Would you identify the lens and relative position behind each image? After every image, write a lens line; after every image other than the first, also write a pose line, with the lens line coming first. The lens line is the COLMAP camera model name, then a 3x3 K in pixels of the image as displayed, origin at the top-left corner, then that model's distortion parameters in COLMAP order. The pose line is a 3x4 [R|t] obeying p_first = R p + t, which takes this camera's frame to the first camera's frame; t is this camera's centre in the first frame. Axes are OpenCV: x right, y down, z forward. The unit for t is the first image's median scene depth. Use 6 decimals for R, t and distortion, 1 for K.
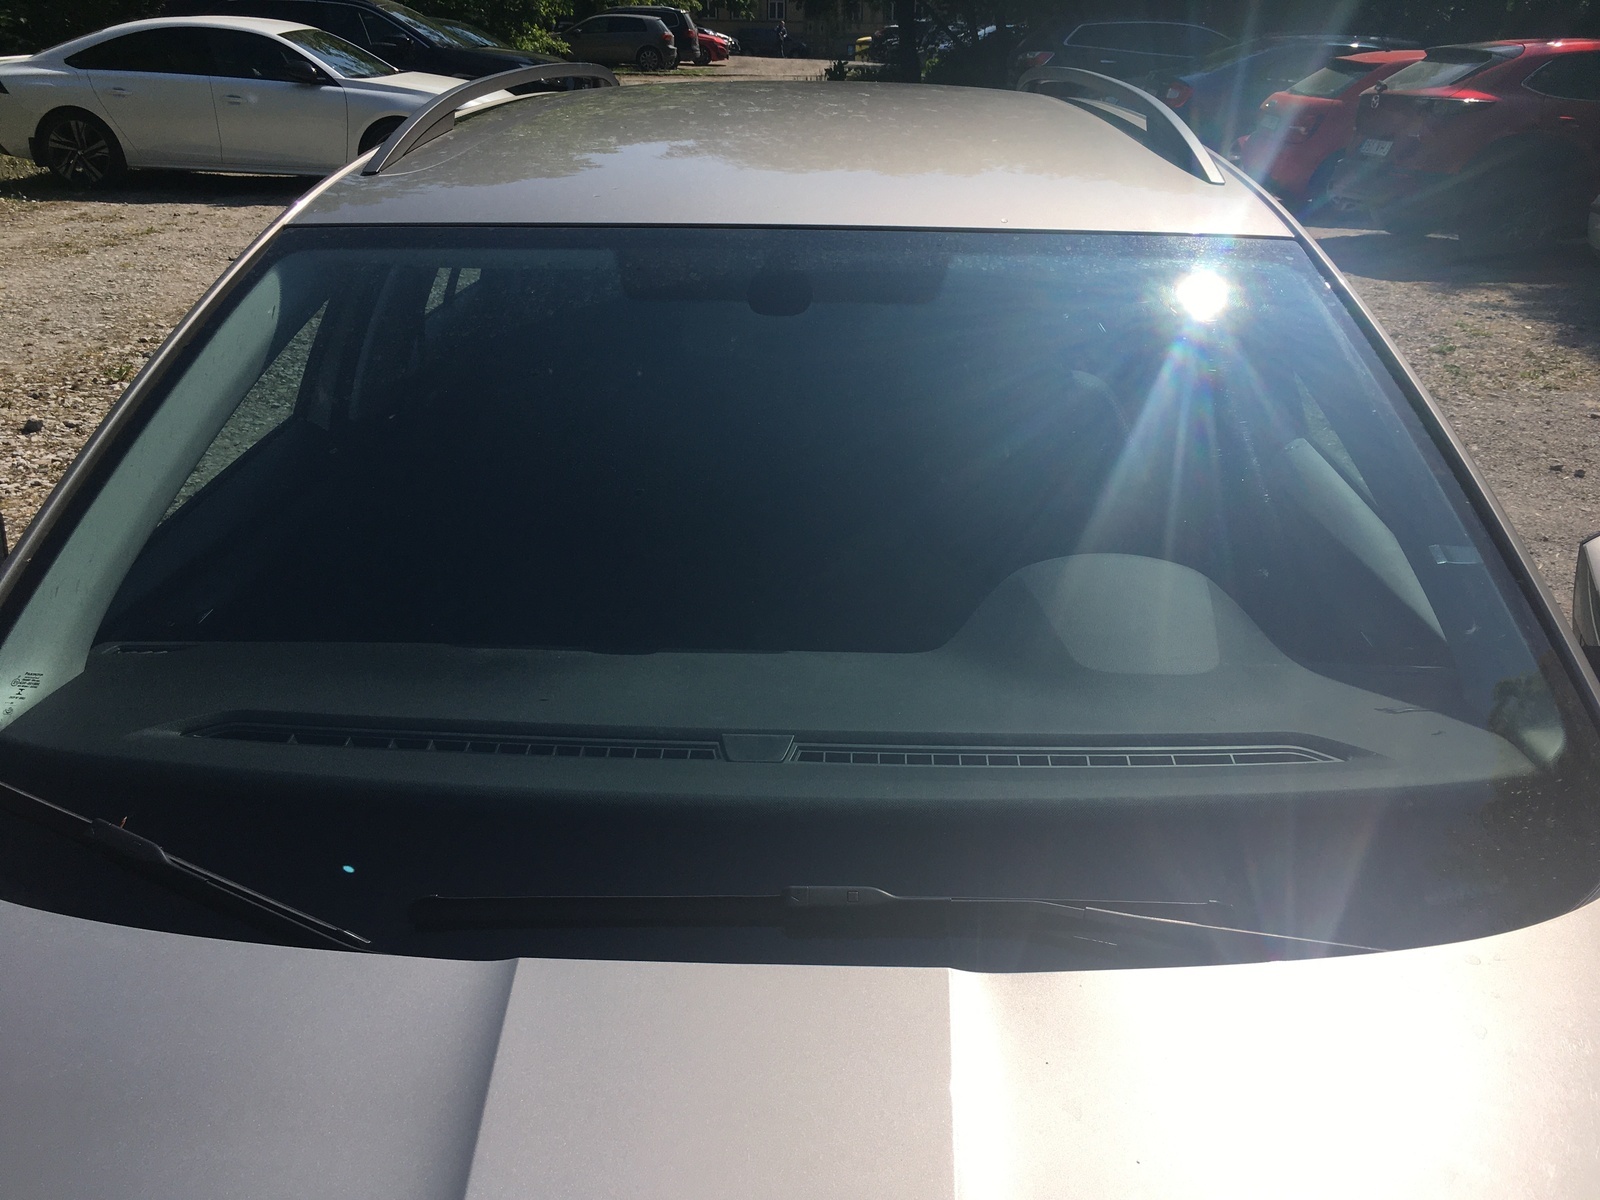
lens RADIAL K [[1375.3, 0, 794.8], [0, 1375.3, 593.3], [0, 0, 1]] dist [0.012541, -0.054874]
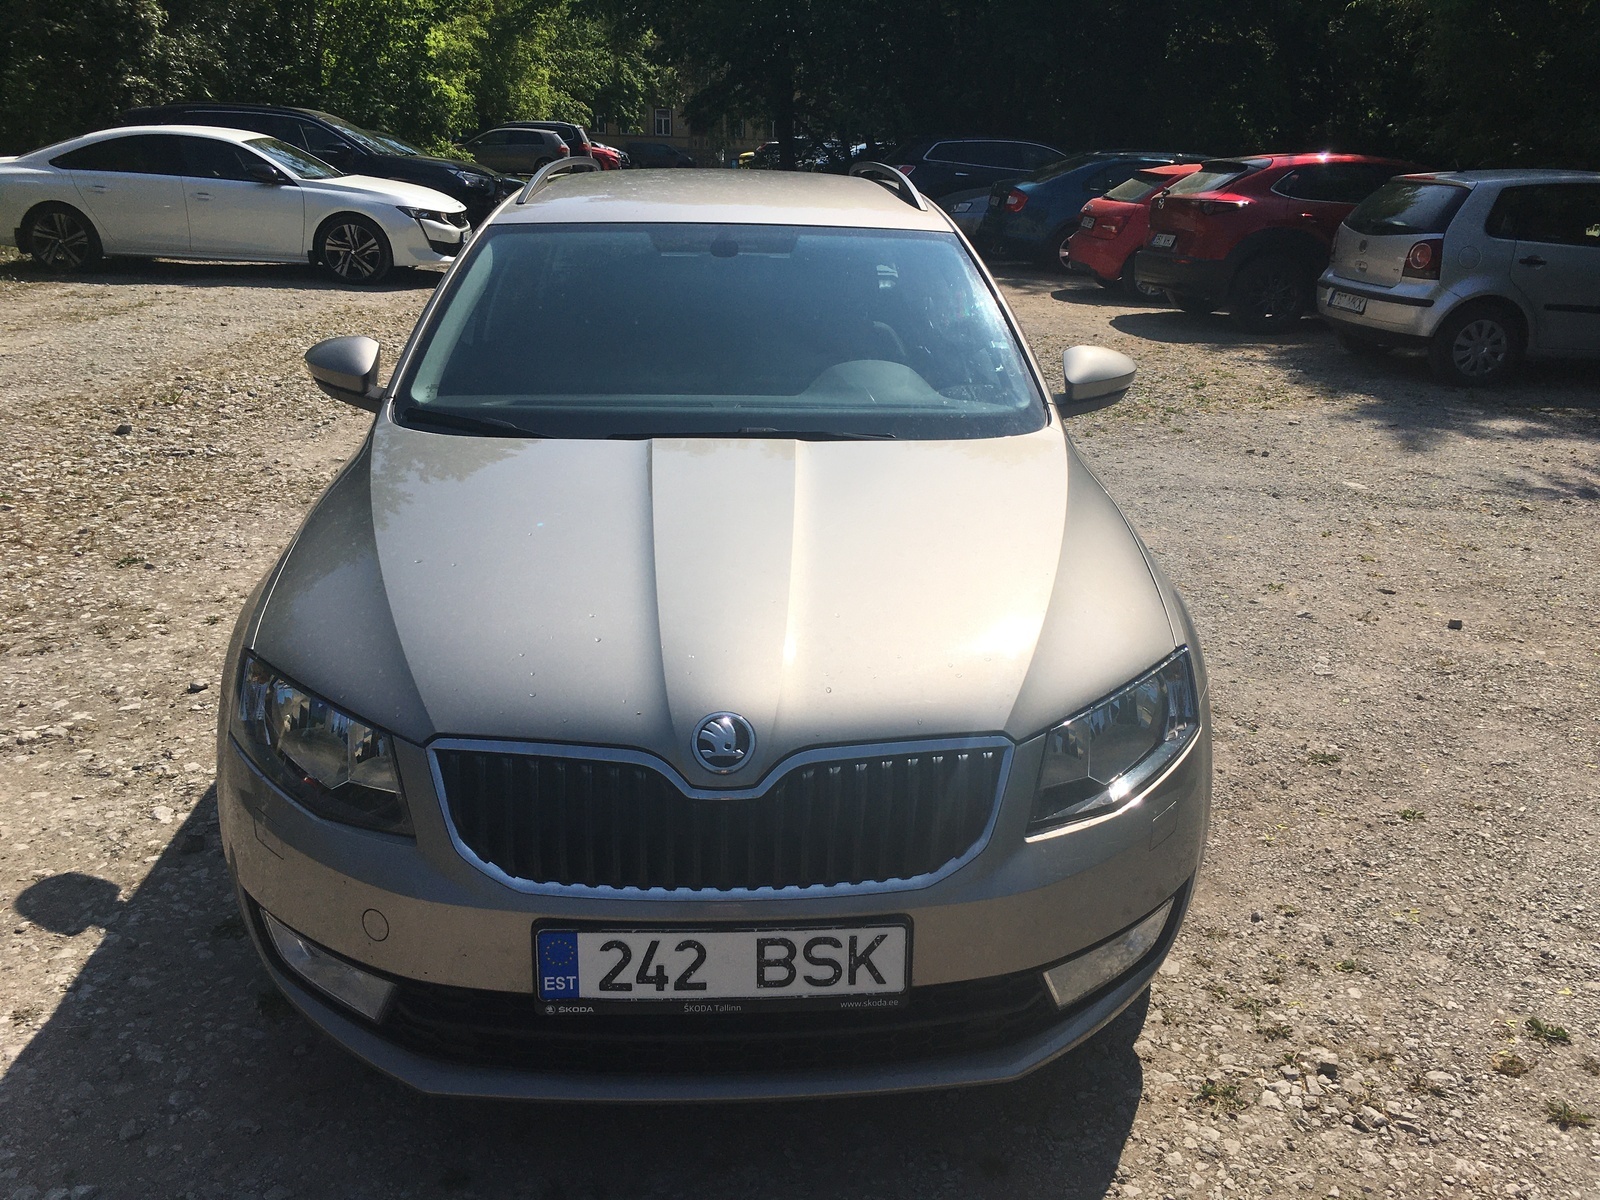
lens RADIAL K [[1375.3, 0, 799.0], [0, 1375.3, 607.3], [0, 0, 1]] dist [0.012541, -0.054874]
pose [[0.996442, -0.016521, 0.082651, -0.011329], [0.021862, 0.997702, -0.064129, 0.068942], [-0.081401, 0.065707, 0.994513, -0.163736]]
